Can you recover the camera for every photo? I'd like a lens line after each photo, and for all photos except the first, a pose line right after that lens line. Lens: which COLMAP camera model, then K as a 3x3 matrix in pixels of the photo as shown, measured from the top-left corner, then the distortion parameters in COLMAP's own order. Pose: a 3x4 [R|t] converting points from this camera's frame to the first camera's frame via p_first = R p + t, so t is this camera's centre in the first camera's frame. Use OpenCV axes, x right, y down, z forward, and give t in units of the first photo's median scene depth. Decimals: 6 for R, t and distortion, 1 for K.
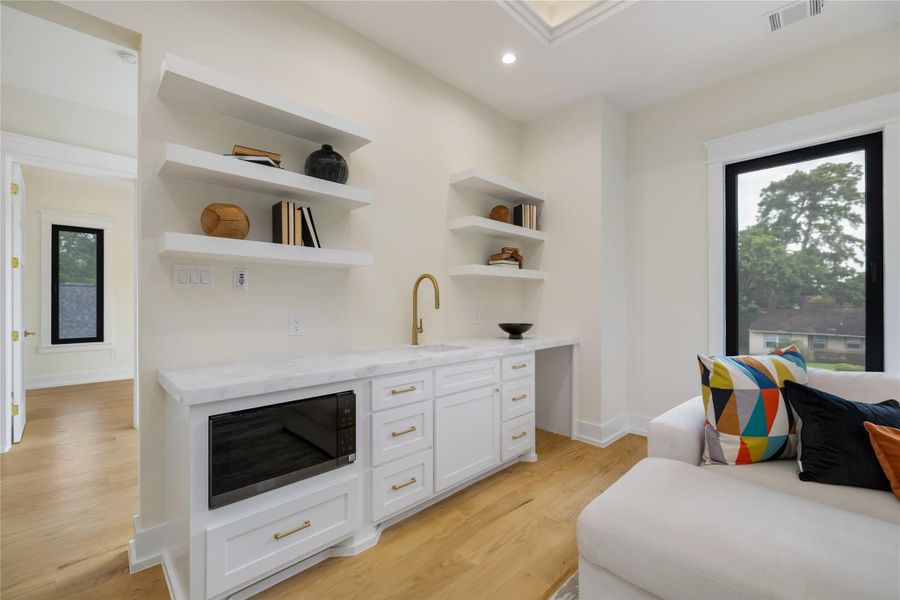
lens RADIAL K [[378.7, 0, 448.4], [0, 378.7, 304.7], [0, 0, 1]] dist [-0.000075, -0.000112]
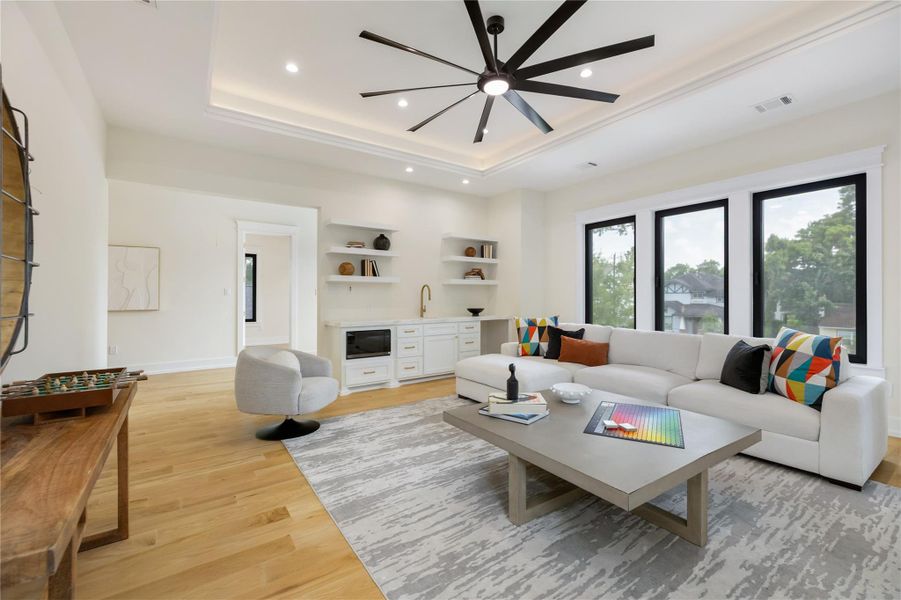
lens RADIAL K [[383.9, 0, 453.4], [0, 383.9, 298.9], [0, 0, 1]] dist [-0.000005, -0.000417]
pose [[0.988540, -0.002347, -0.150938, 0.380337], [0.001821, 0.999992, -0.003621, 0.007855], [0.150946, 0.003305, 0.988537, -1.029502]]
